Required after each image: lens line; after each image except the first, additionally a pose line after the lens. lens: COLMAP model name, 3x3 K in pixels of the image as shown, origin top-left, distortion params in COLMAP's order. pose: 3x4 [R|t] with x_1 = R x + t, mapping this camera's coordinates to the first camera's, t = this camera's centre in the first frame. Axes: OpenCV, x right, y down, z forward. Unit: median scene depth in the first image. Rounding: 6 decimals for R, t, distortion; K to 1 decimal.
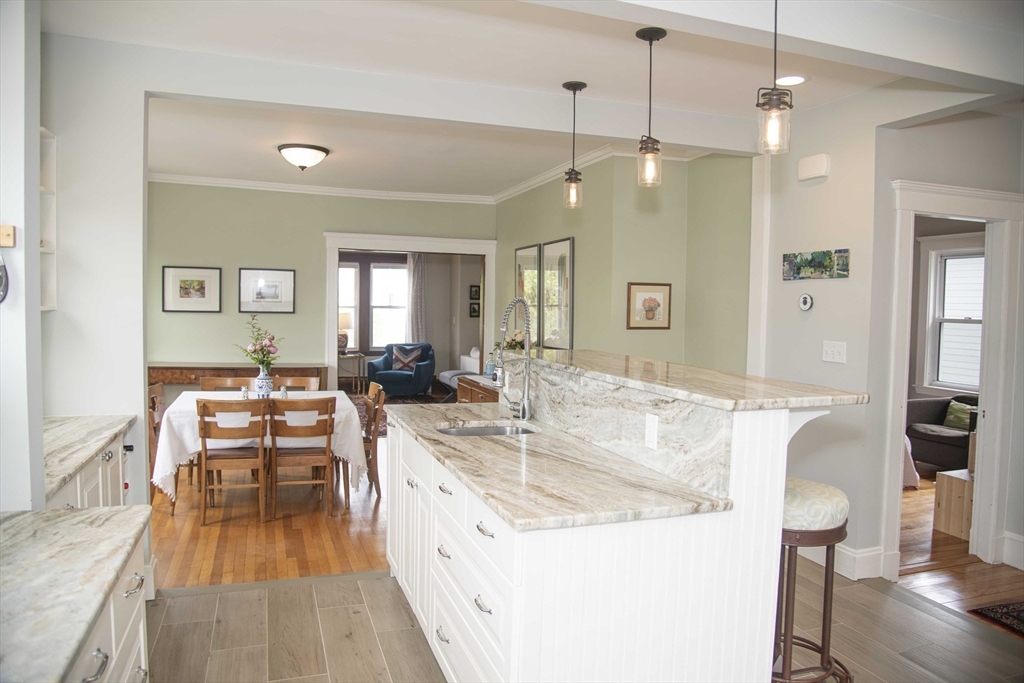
lens RADIAL K [[699.1, 0, 512.2], [0, 699.1, 342.5], [0, 0, 1]] dist [-0.095577, 0.042782]
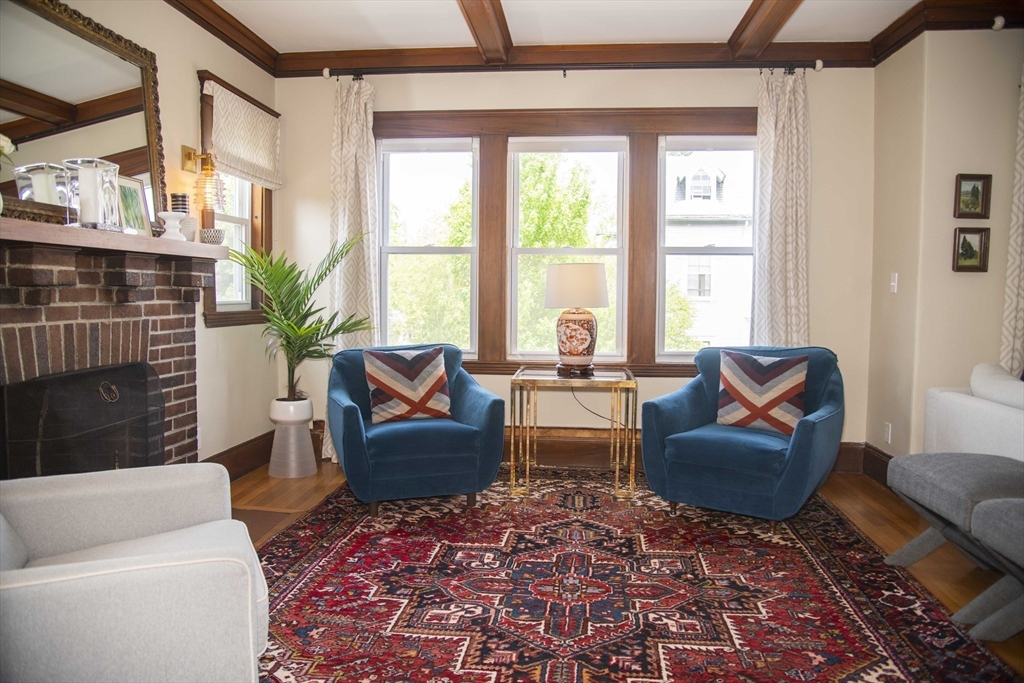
lens RADIAL K [[699.1, 0, 514.2], [0, 699.1, 333.8], [0, 0, 1]] dist [-0.095577, 0.042782]
pose [[0.911165, 0.016367, -0.411716, -0.326605], [-0.017362, 0.999848, 0.001323, -0.009721], [0.411675, 0.005942, 0.911311, 1.723251]]
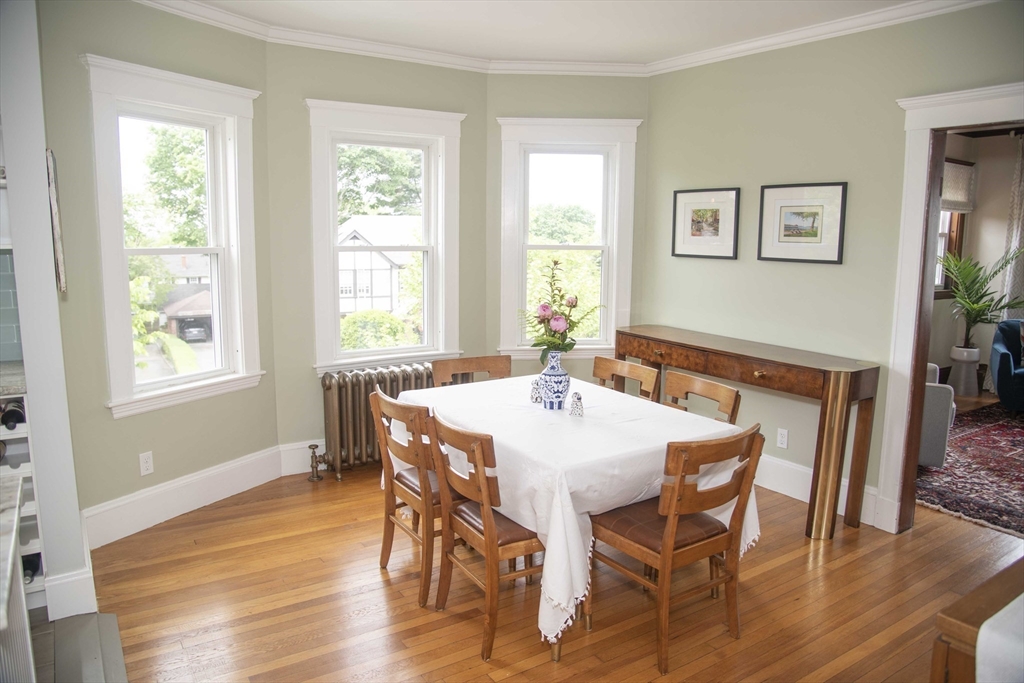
lens RADIAL K [[699.1, 0, 490.6], [0, 699.1, 340.3], [0, 0, 1]] dist [-0.095577, 0.042782]
pose [[0.220341, 0.129629, -0.966771, 0.251299], [-0.051679, 0.991289, 0.121138, -0.057684], [0.974053, 0.023270, 0.225120, 1.057078]]
